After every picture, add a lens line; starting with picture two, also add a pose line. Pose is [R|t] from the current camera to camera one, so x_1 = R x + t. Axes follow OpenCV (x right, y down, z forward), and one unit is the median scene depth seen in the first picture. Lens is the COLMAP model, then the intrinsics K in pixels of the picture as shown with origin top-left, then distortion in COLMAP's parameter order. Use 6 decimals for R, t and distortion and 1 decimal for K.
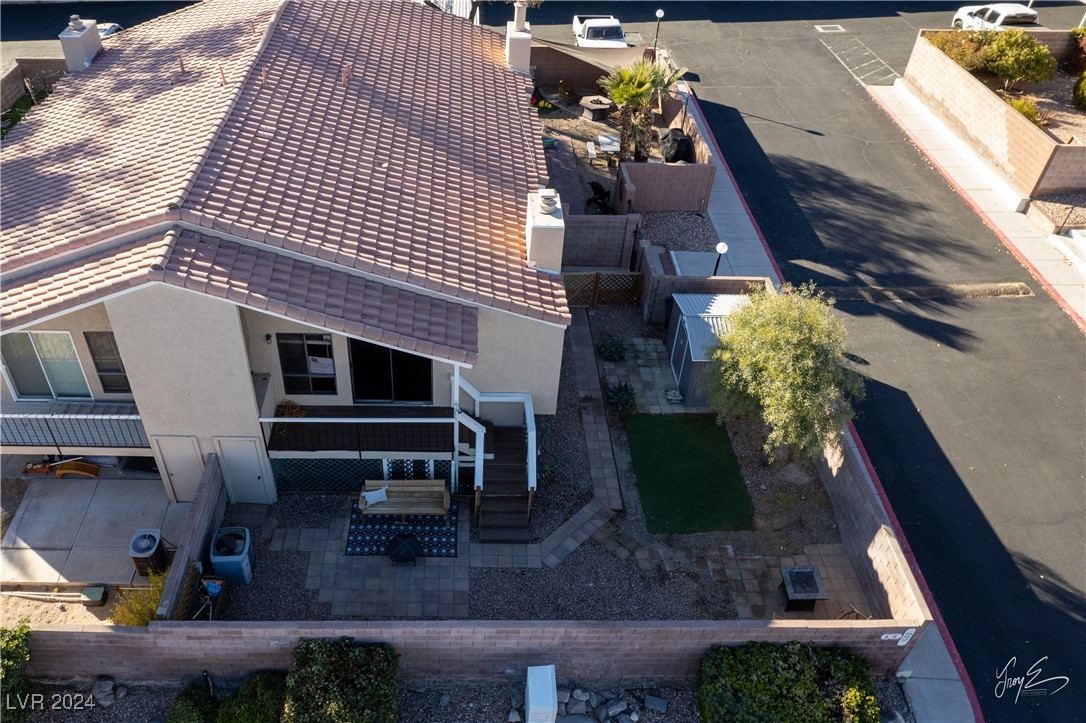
lens RADIAL K [[845.4, 0, 460.1], [0, 845.4, 359.1], [0, 0, 1]] dist [-0.069440, 0.073823]
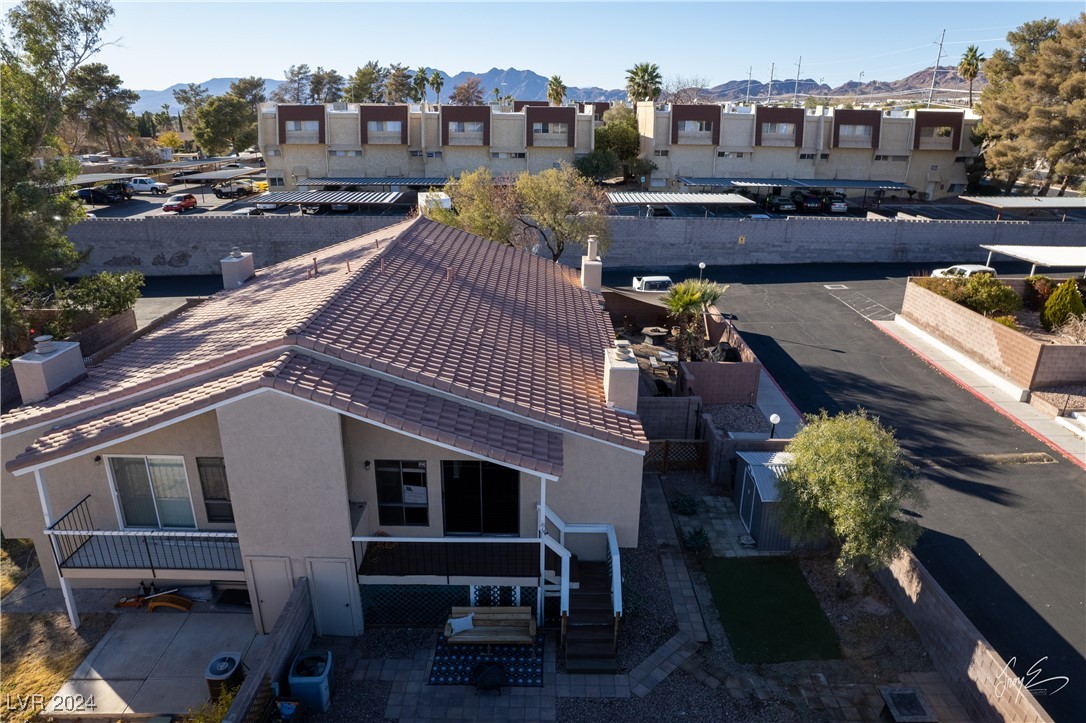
lens RADIAL K [[701.1, 0, 543.0], [0, 701.1, 361.5], [0, 0, 1]] dist [-0.084633, 0.086819]
pose [[0.999995, 0.000931, 0.002867, -0.006156], [0.000099, 0.940461, -0.339903, 0.146601], [-0.003012, 0.339901, 0.940456, 0.115877]]
